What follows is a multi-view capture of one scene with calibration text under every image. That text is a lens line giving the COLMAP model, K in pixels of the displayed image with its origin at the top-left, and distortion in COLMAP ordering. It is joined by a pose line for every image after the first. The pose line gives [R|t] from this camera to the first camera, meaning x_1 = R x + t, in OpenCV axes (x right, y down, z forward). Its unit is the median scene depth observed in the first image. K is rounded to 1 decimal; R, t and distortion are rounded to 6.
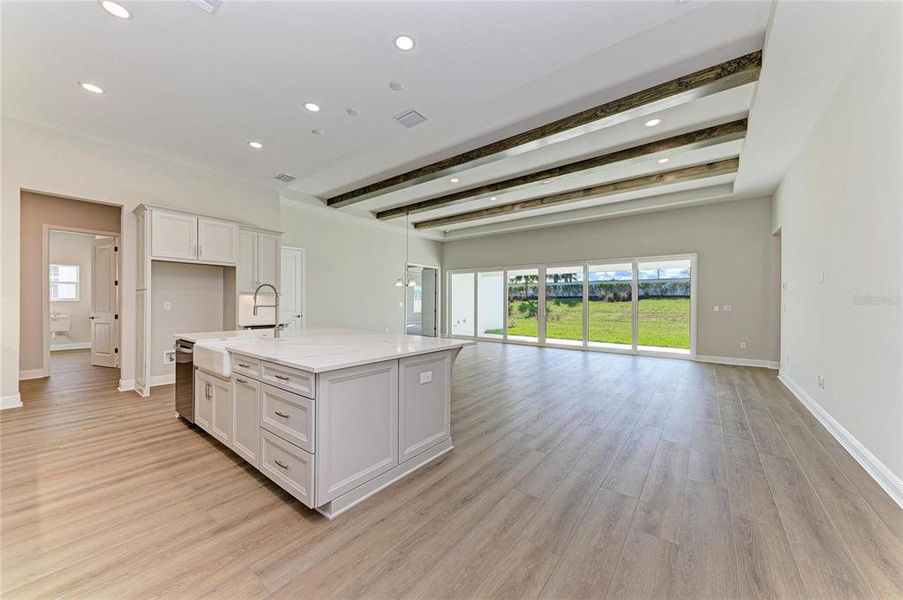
lens RADIAL K [[320.6, 0, 450.9], [0, 320.6, 299.4], [0, 0, 1]] dist [0.013130, -0.000898]
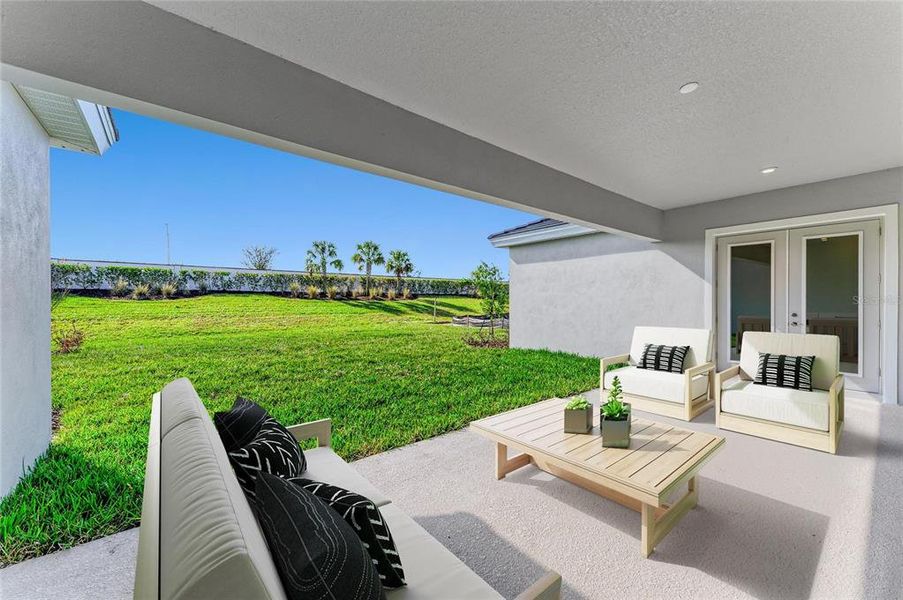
lens RADIAL K [[350.3, 0, 452.8], [0, 350.3, 301.3], [0, 0, 1]] dist [0.017702, -0.000116]
pose [[0.219106, -0.004836, 0.975689, 0.006116], [-0.004830, 0.999970, 0.006041, 0.004717], [-0.975689, -0.006037, 0.219076, 0.396573]]
